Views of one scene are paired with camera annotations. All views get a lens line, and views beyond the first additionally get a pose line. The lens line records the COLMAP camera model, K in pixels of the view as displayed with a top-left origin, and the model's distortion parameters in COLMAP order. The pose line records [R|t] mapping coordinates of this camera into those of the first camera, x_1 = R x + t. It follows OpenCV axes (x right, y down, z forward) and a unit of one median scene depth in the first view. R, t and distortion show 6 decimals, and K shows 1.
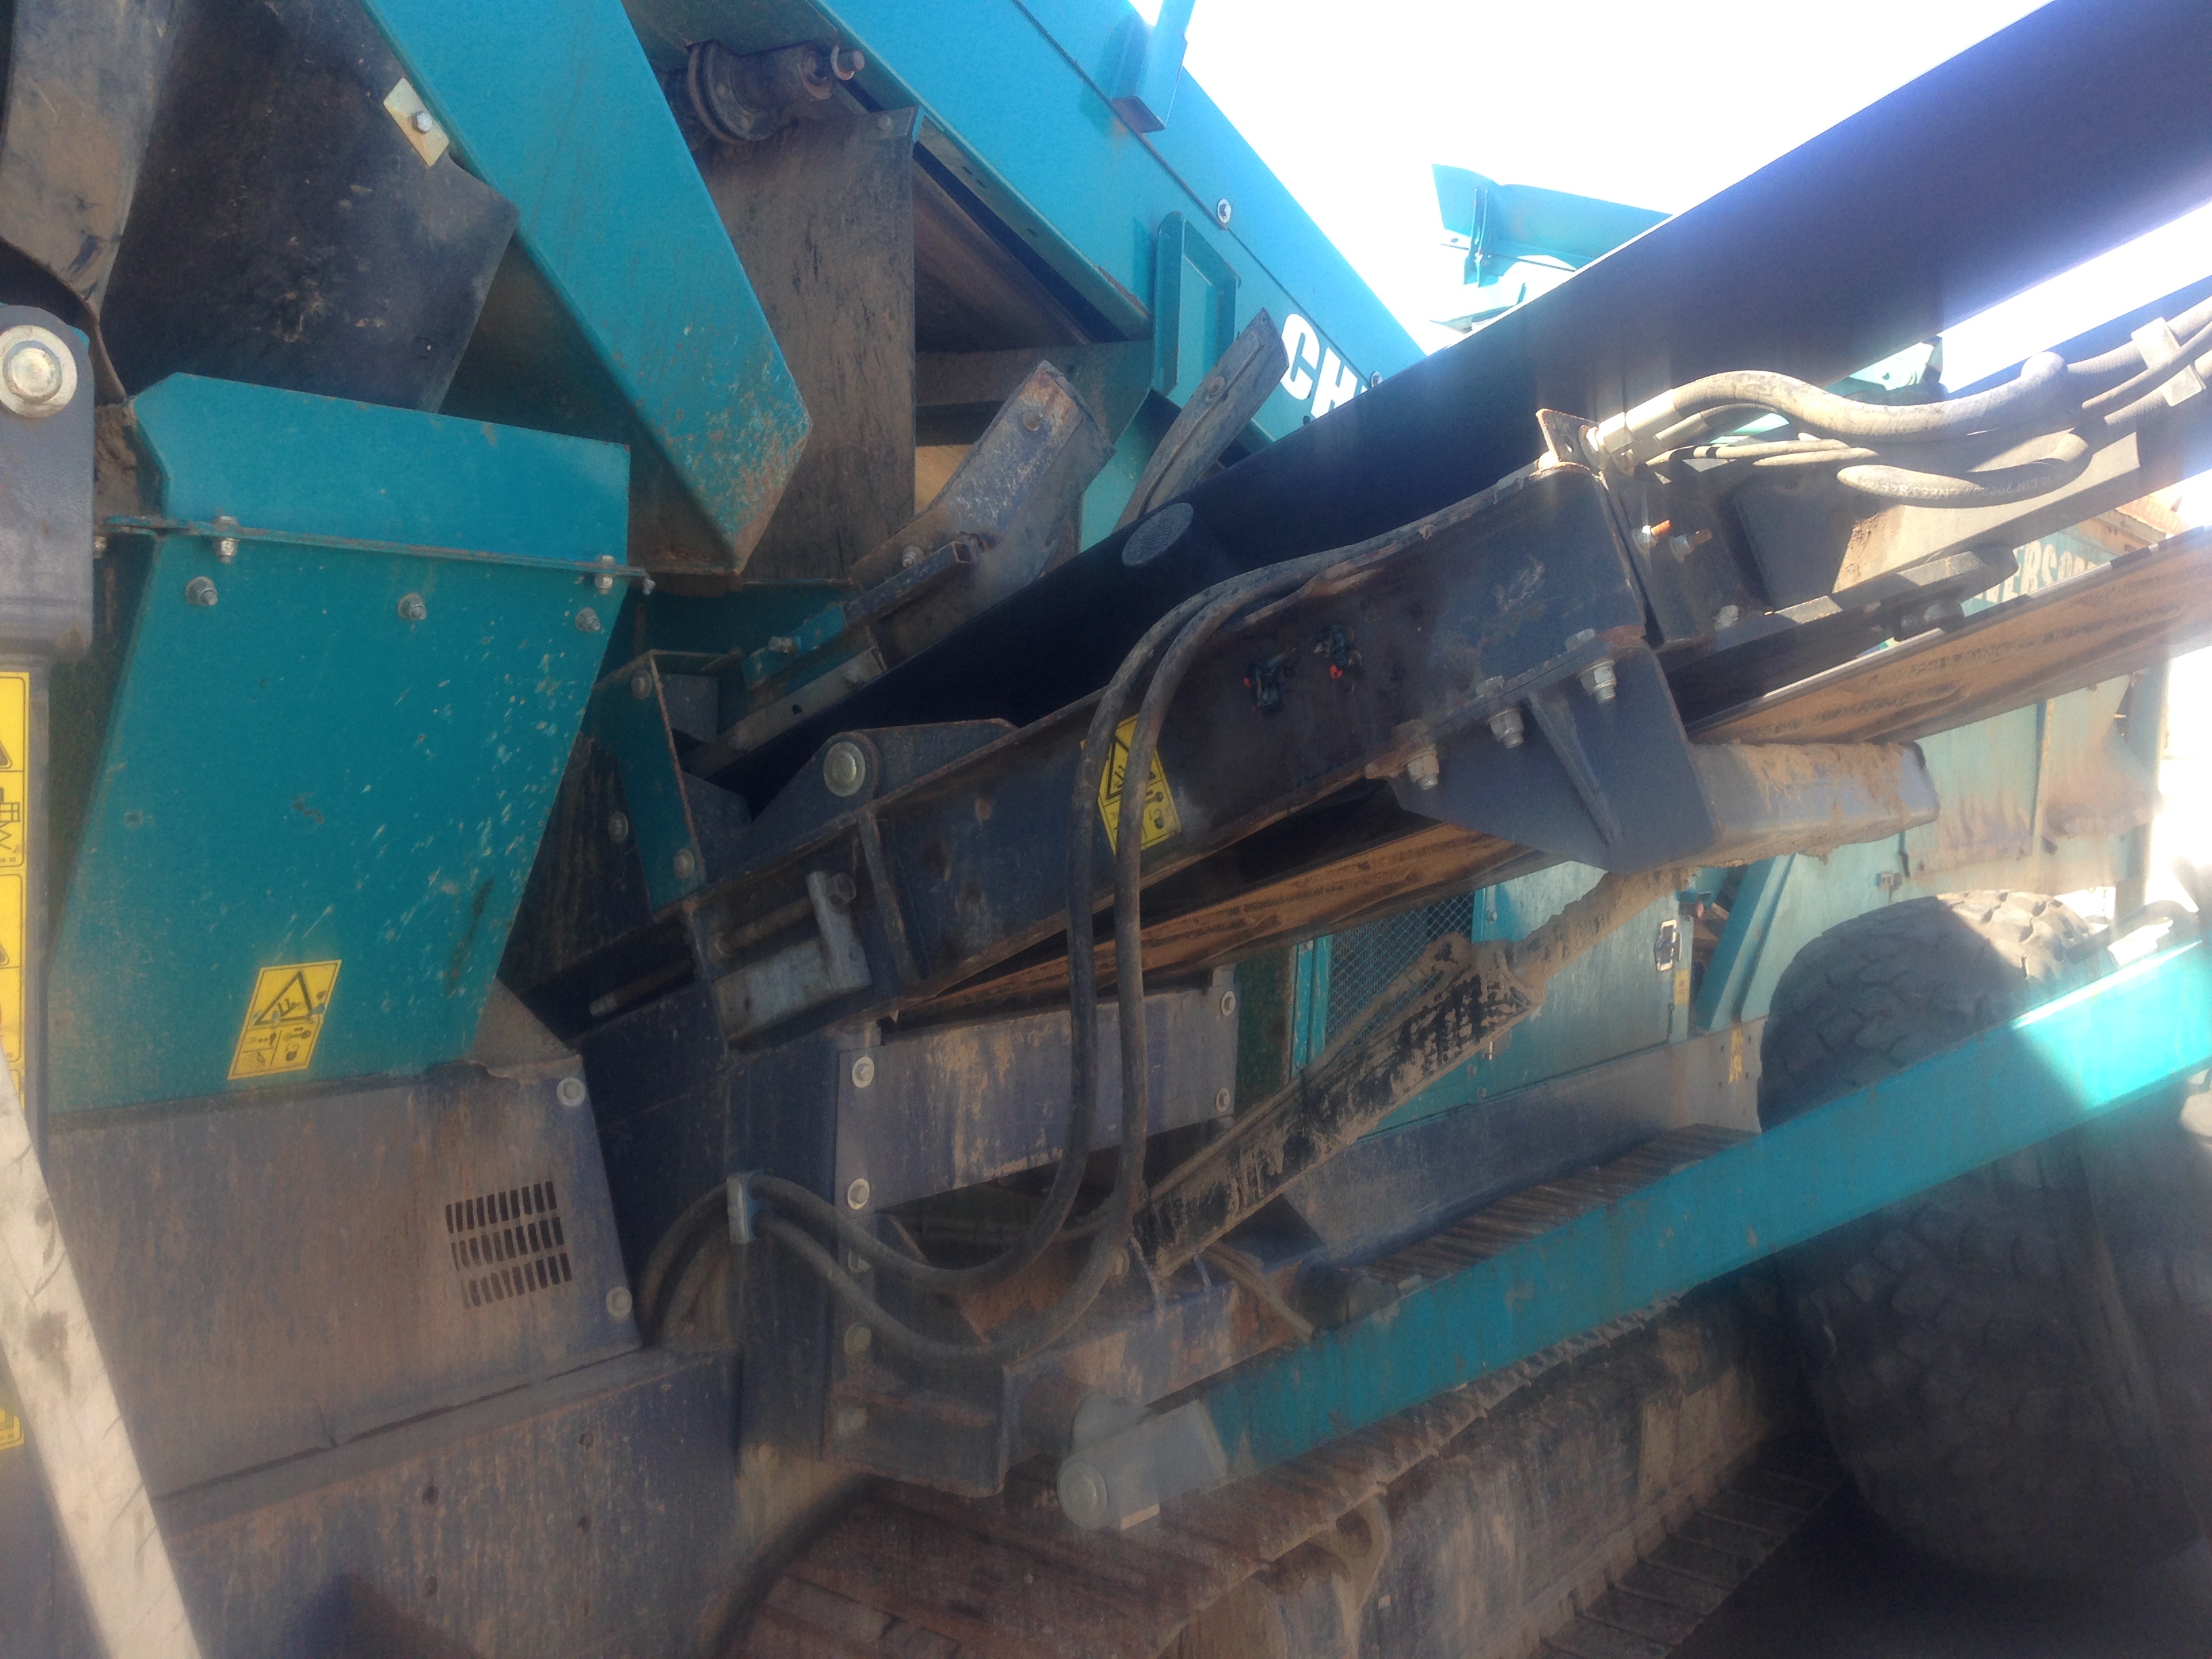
lens RADIAL K [[2107.2, 0, 1043.9], [0, 2107.2, 965.7], [0, 0, 1]] dist [0.057909, 0.000061]
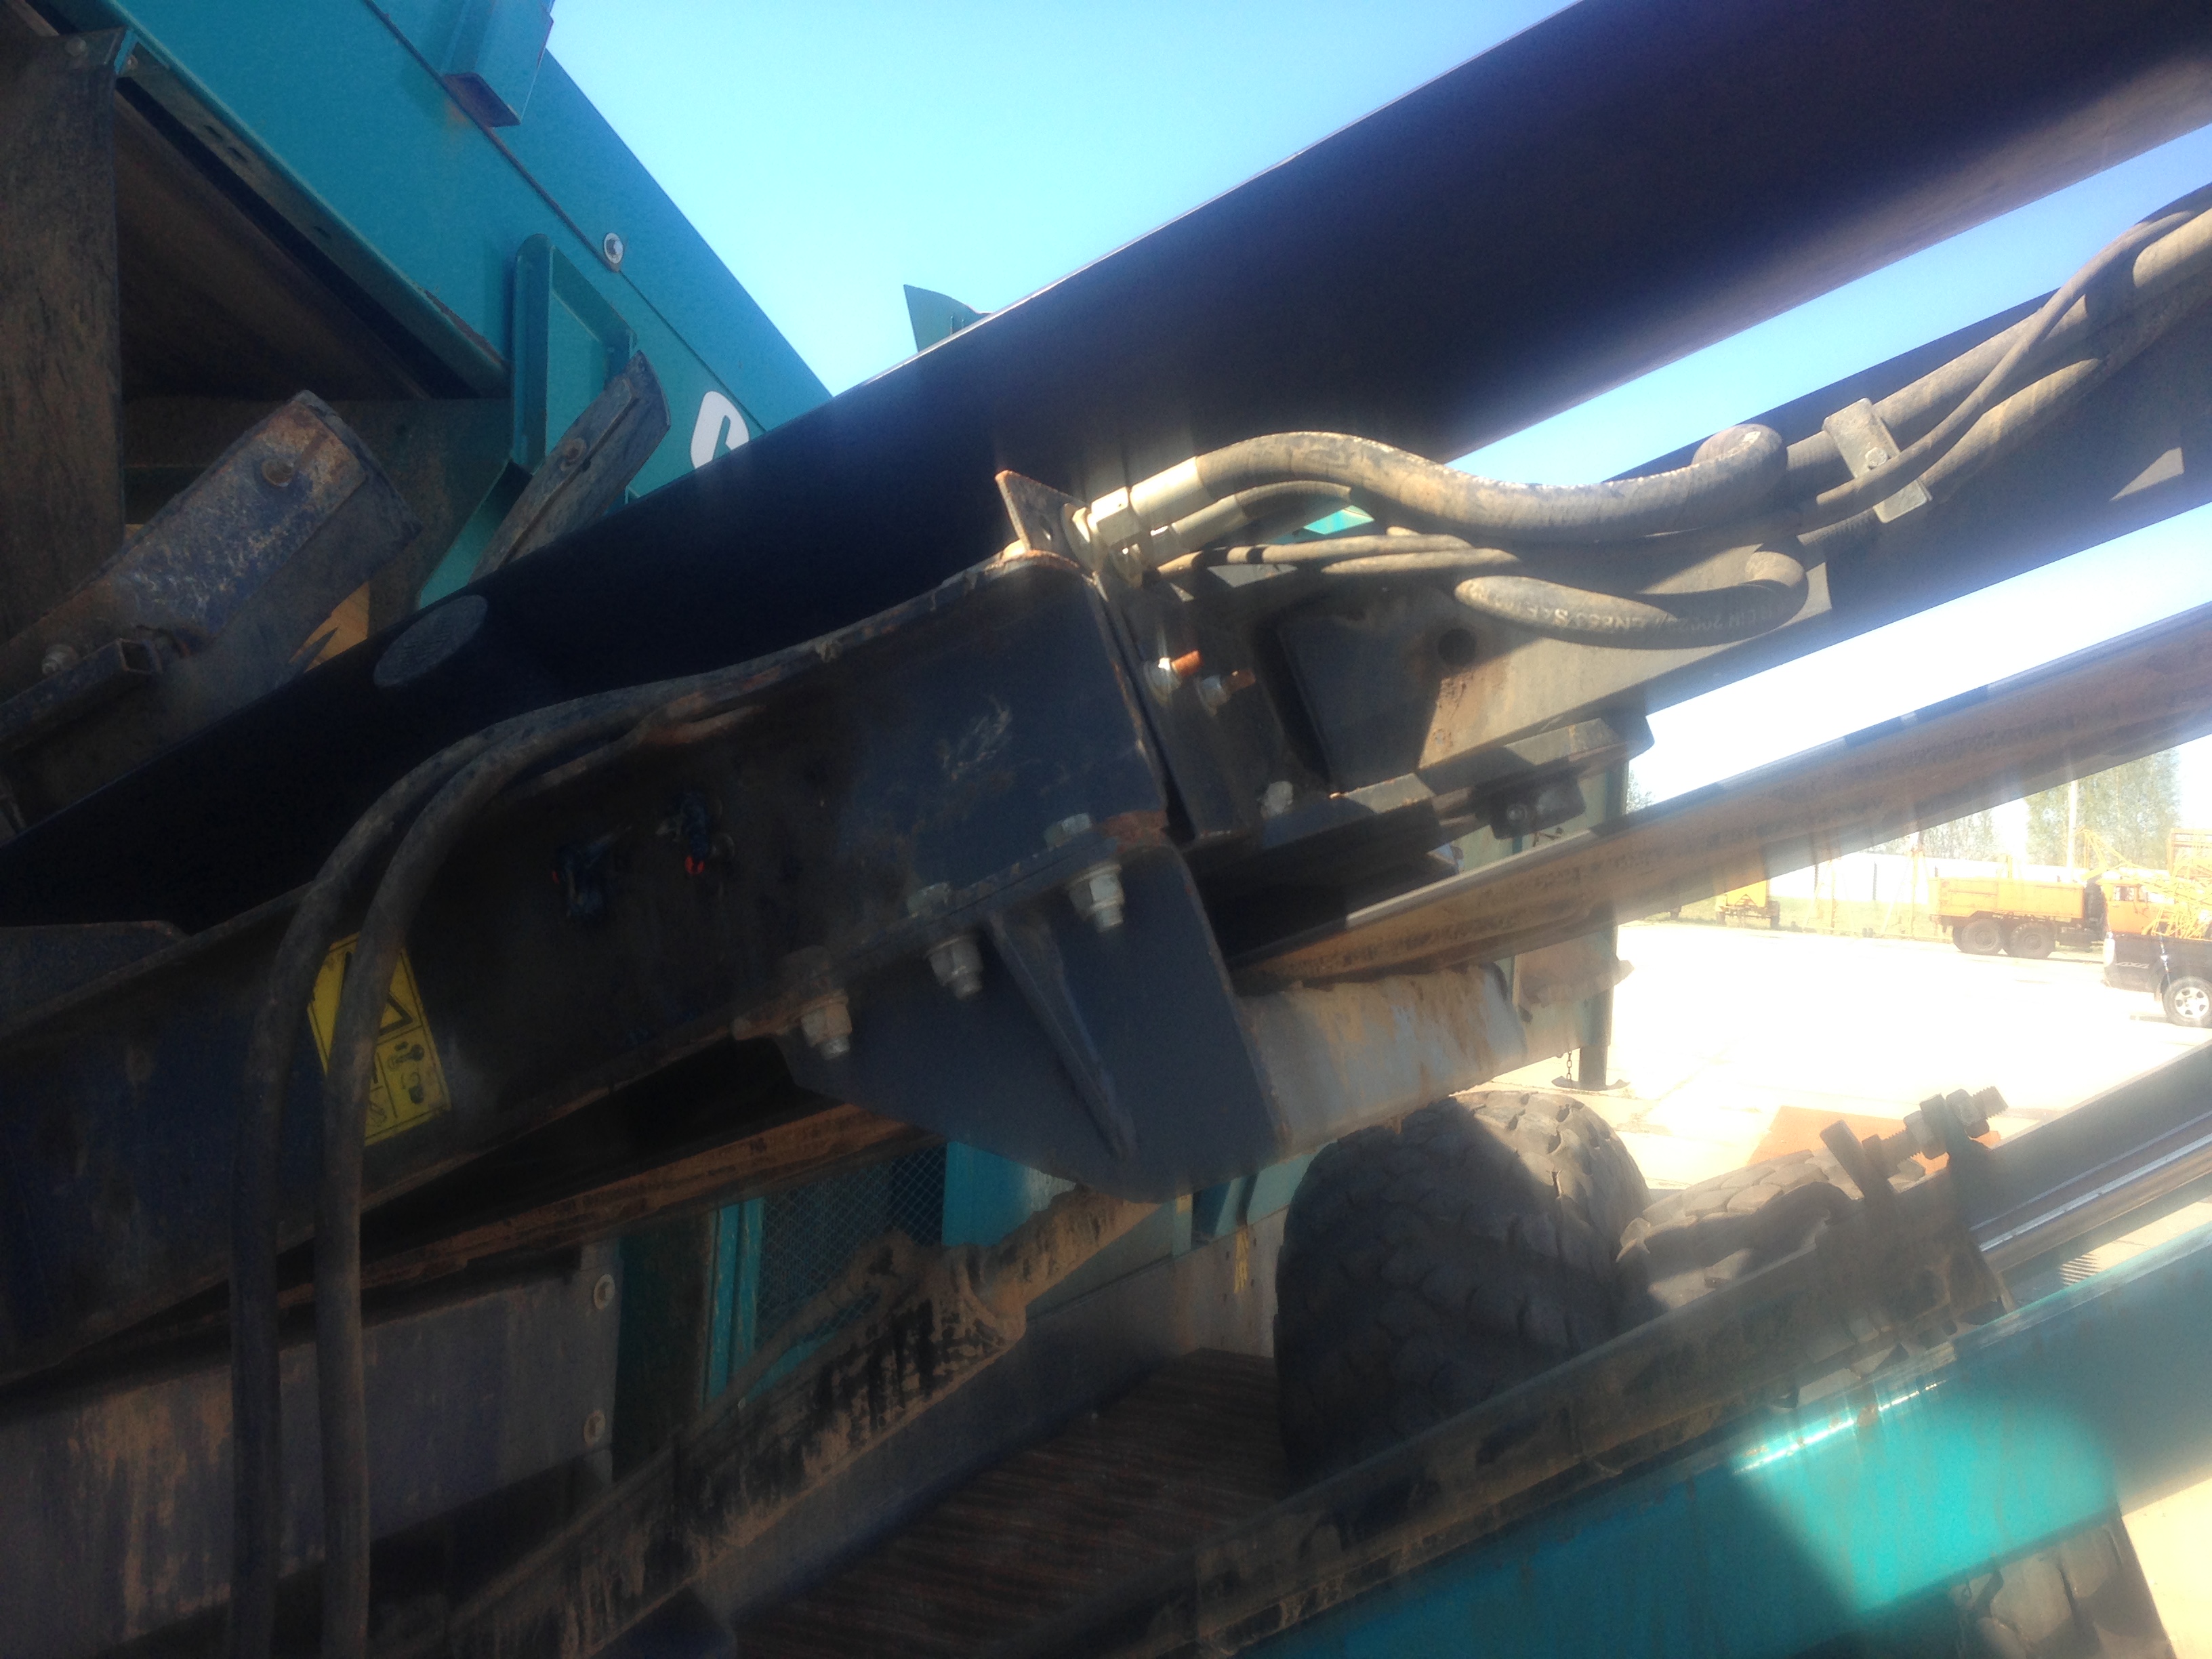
lens RADIAL K [[2060.2, 0, 1106.0], [0, 2060.2, 829.5], [0, 0, 1]] dist [0.061821, -0.007710]
pose [[0.964759, 0.020889, 0.262303, 0.088018], [0.012551, 0.992056, -0.125168, -0.065657], [-0.262834, 0.124049, 0.956833, 0.349651]]
